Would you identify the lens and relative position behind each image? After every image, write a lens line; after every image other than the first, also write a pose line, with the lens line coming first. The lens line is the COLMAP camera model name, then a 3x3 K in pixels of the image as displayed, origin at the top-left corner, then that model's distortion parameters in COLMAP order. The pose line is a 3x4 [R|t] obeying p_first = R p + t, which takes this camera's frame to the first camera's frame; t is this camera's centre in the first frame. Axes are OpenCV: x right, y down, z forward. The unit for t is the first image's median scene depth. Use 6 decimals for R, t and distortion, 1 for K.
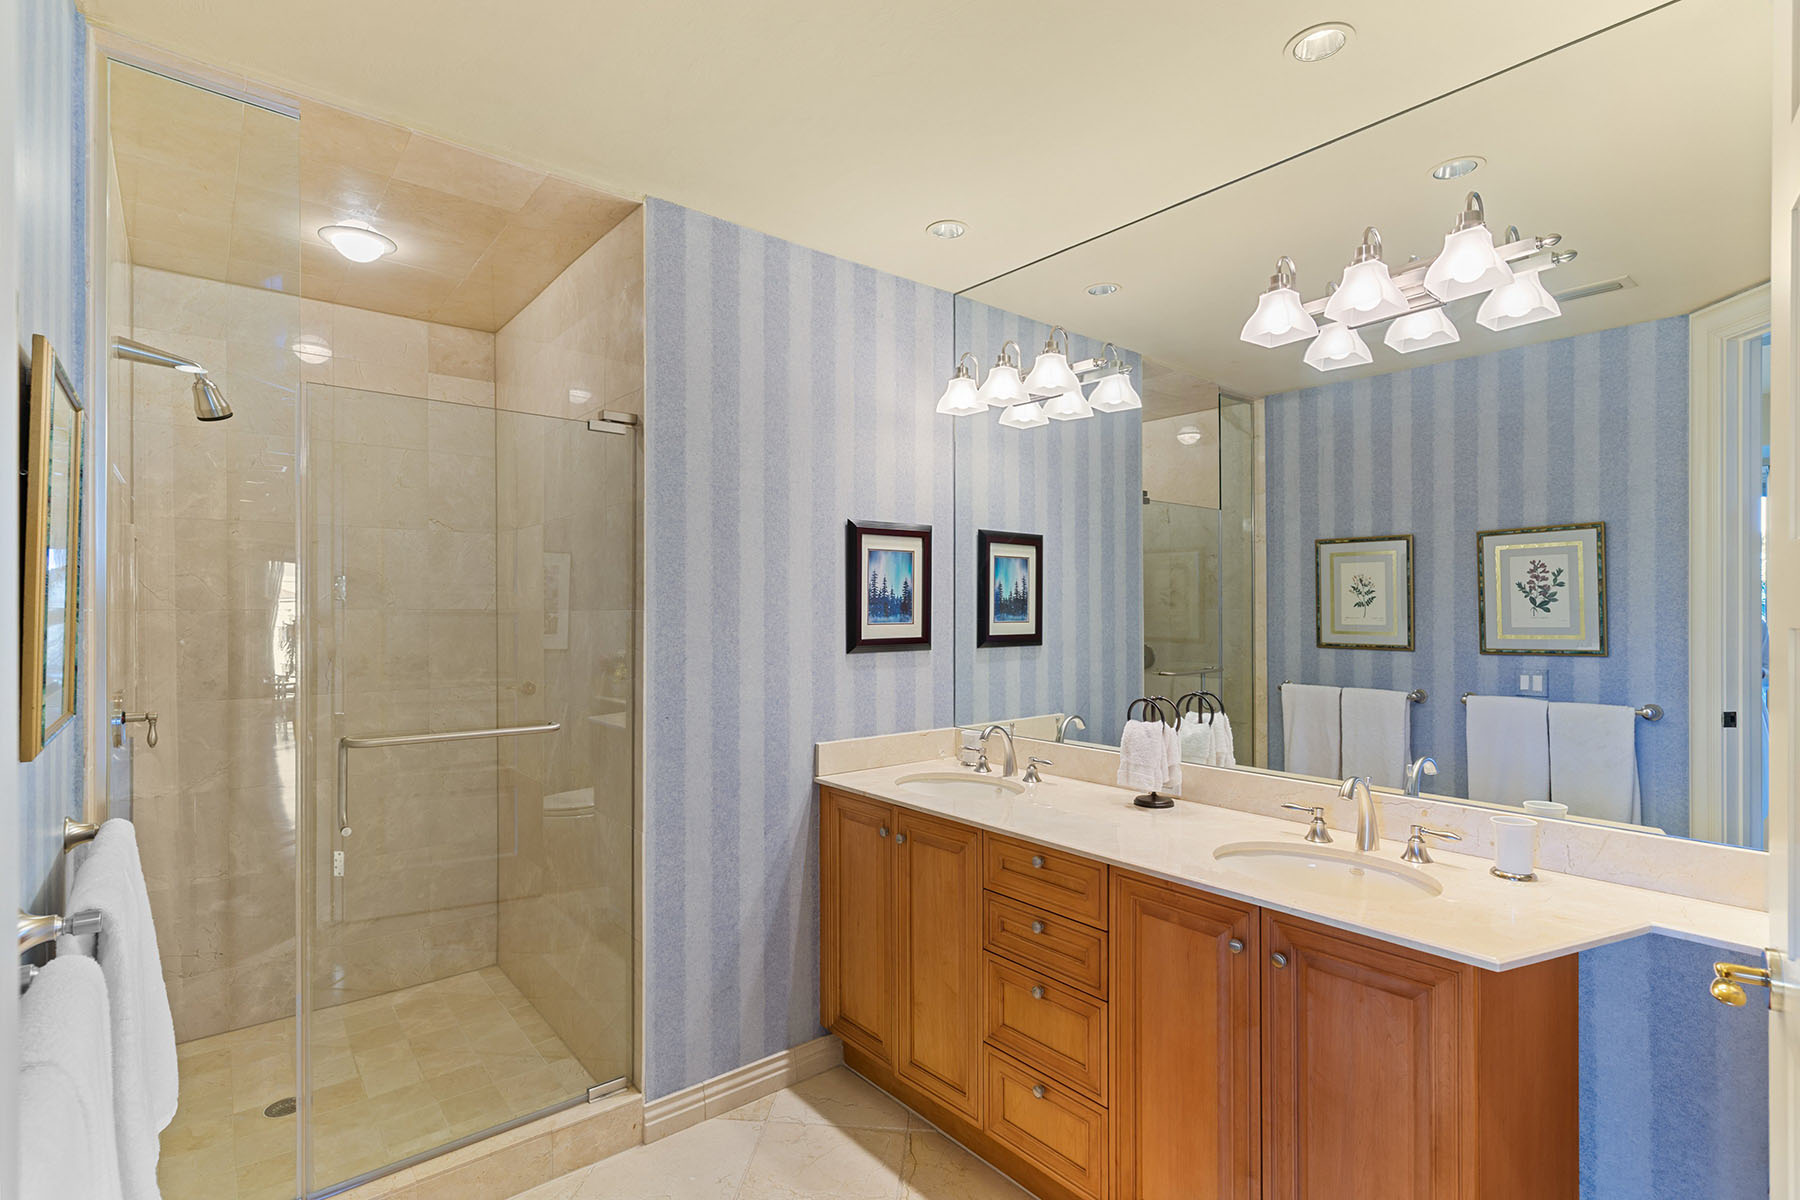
lens RADIAL K [[854.2, 0, 900.7], [0, 854.2, 580.6], [0, 0, 1]] dist [-0.000622, -0.000376]
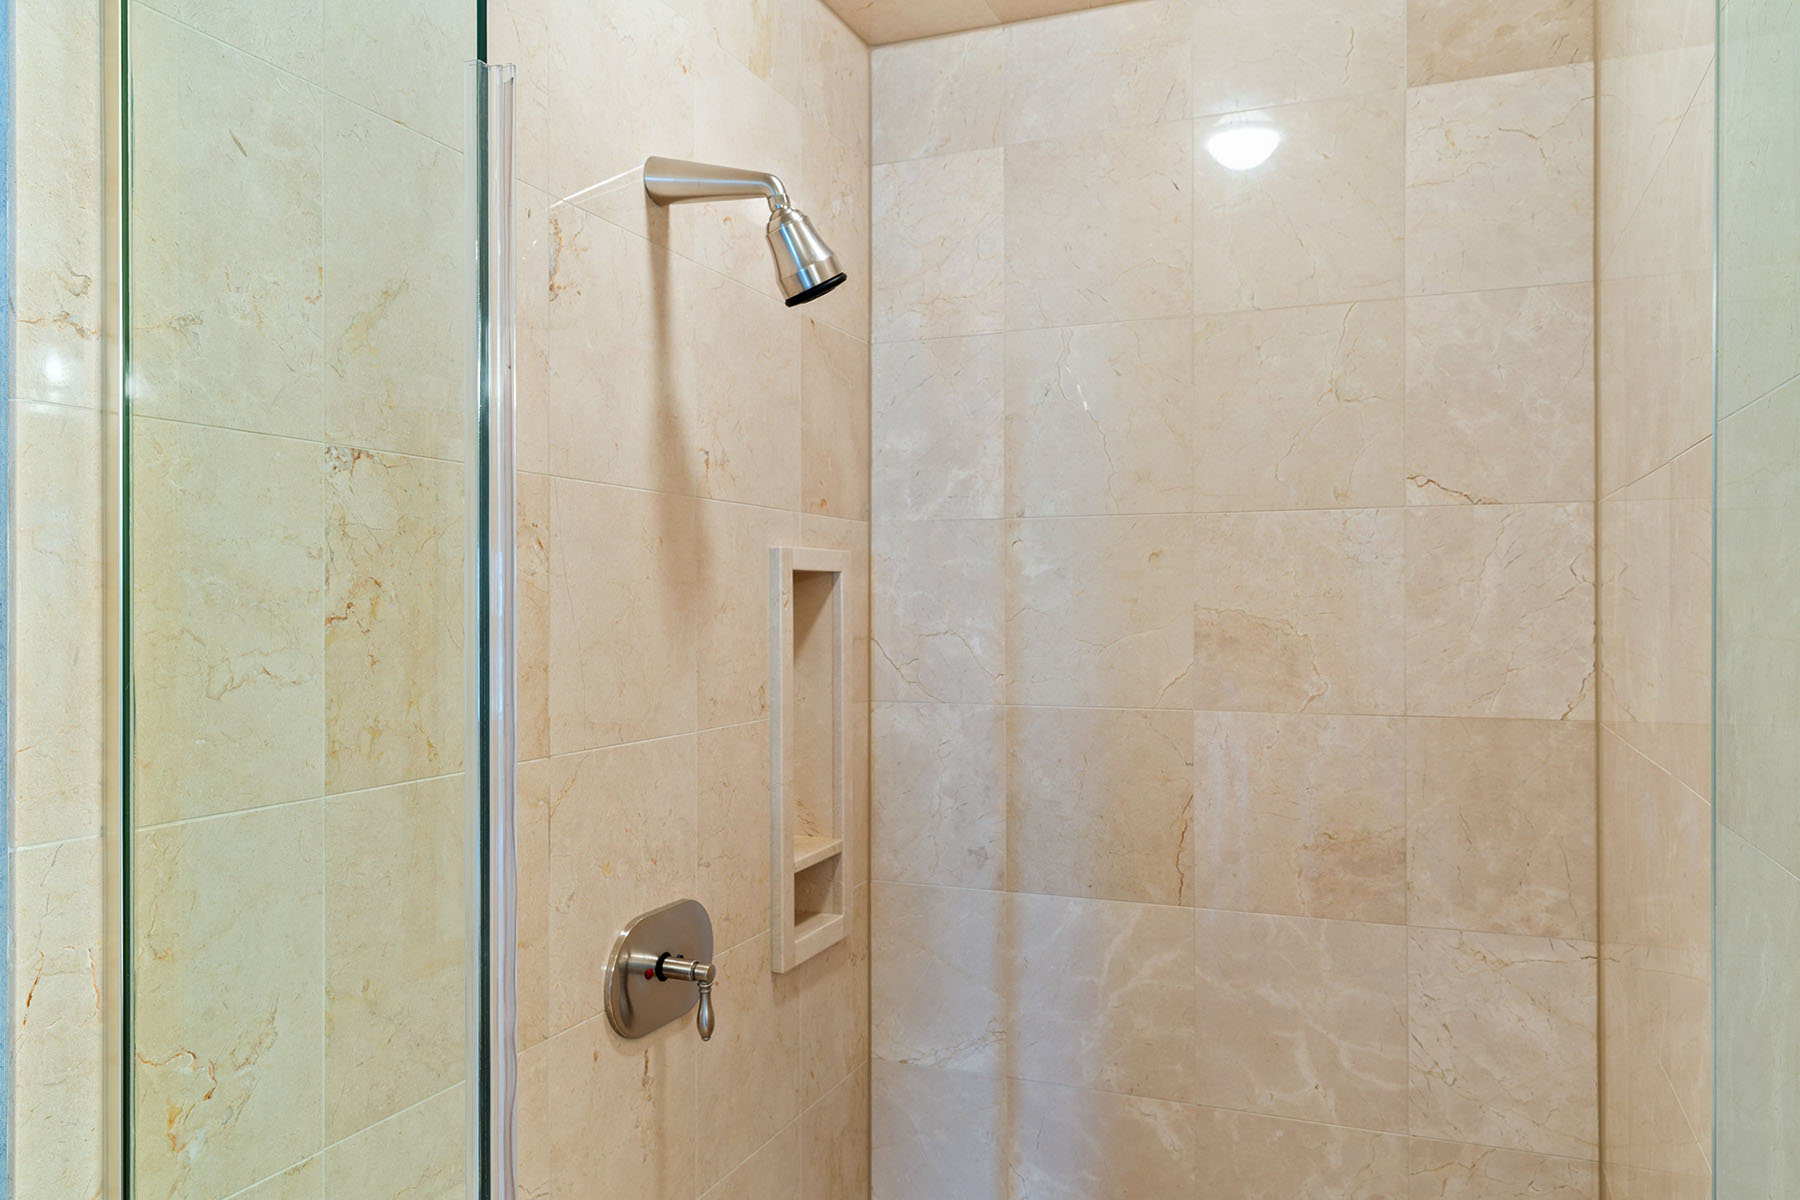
lens RADIAL K [[1290.9, 0, 899.9], [0, 1290.9, 620.1], [0, 0, 1]] dist [0.009173, 0.002505]
pose [[0.470481, 0.010555, -0.882347, -0.193742], [0.028295, 0.999234, 0.027040, -0.039224], [0.881957, -0.037688, 0.469822, 0.681711]]
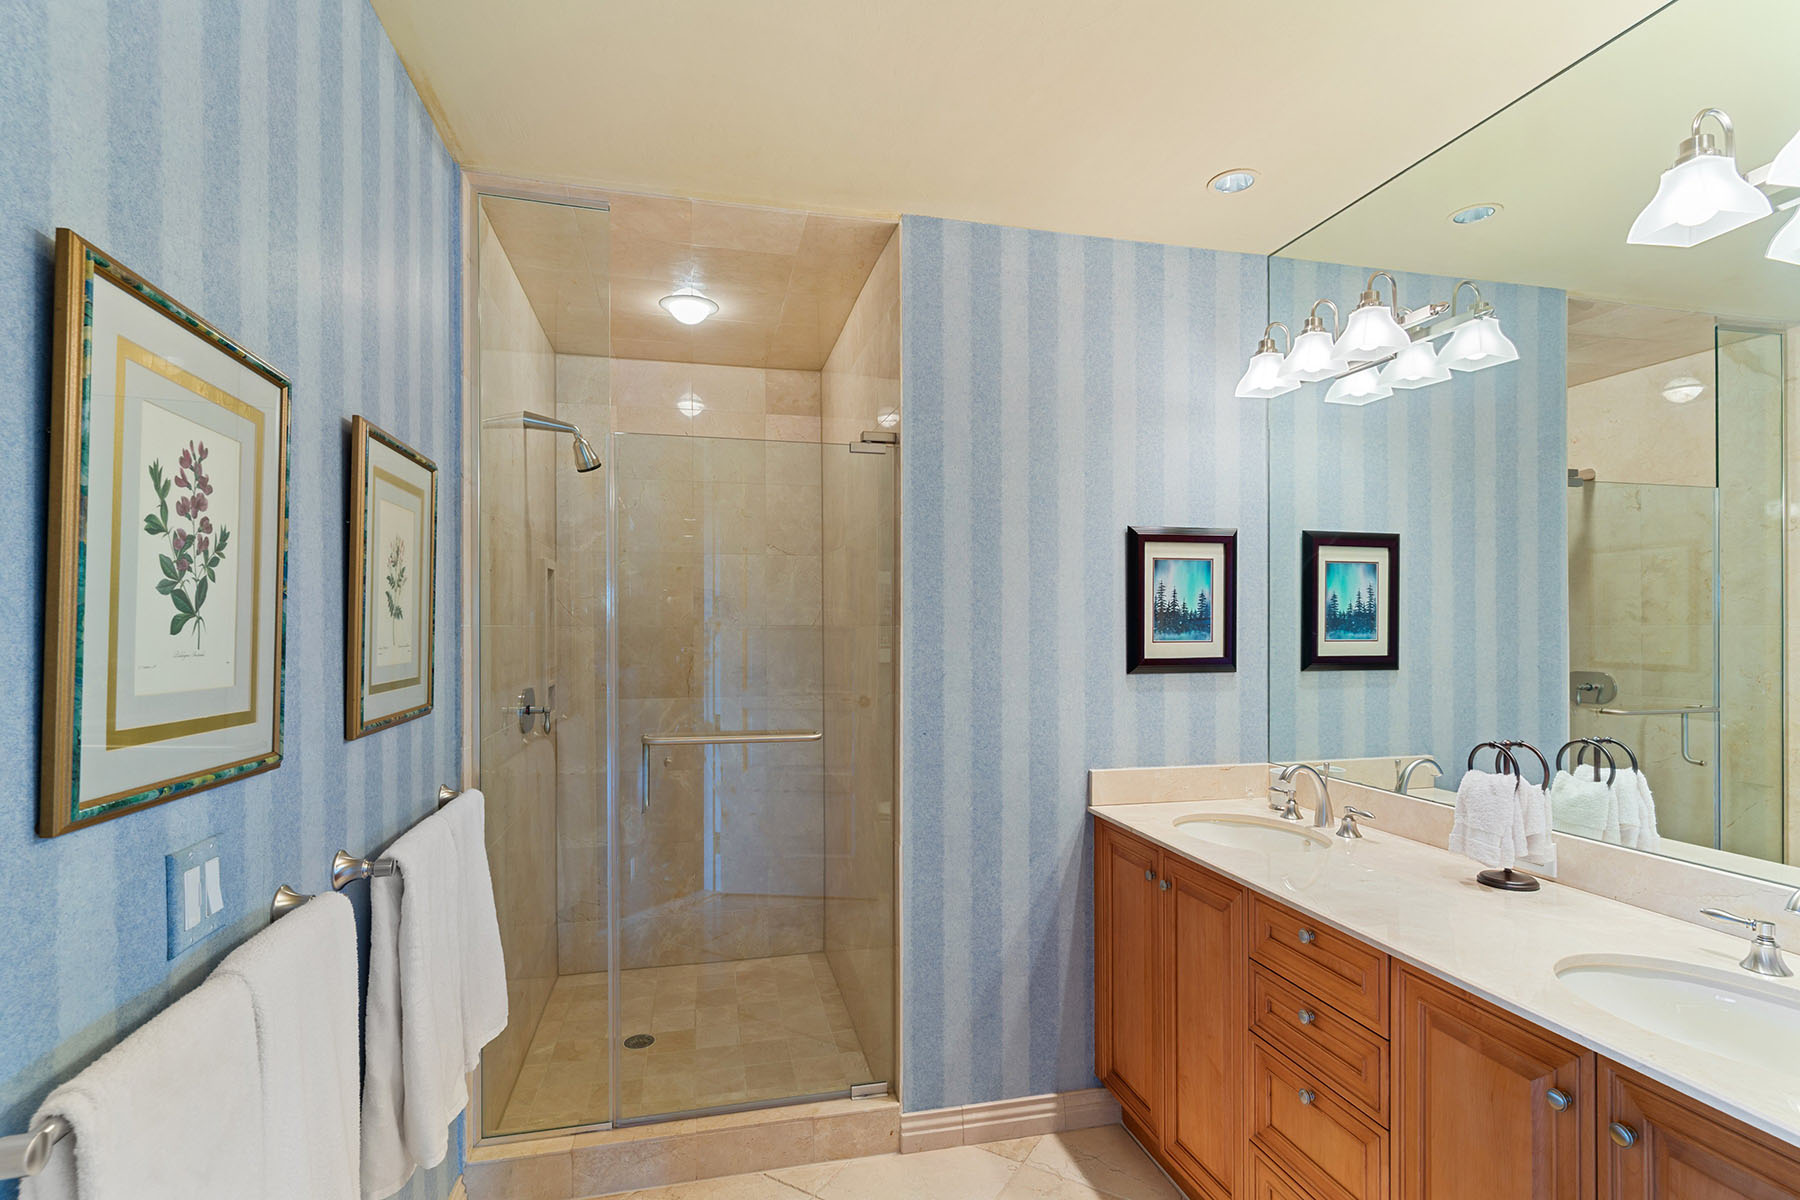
lens RADIAL K [[866.7, 0, 899.7], [0, 866.7, 602.5], [0, 0, 1]] dist [-0.000391, -0.000278]
pose [[0.898314, -0.010903, -0.439219, 0.133971], [0.014066, 0.999893, 0.003947, 0.002619], [0.439129, -0.009723, 0.898371, 0.070469]]
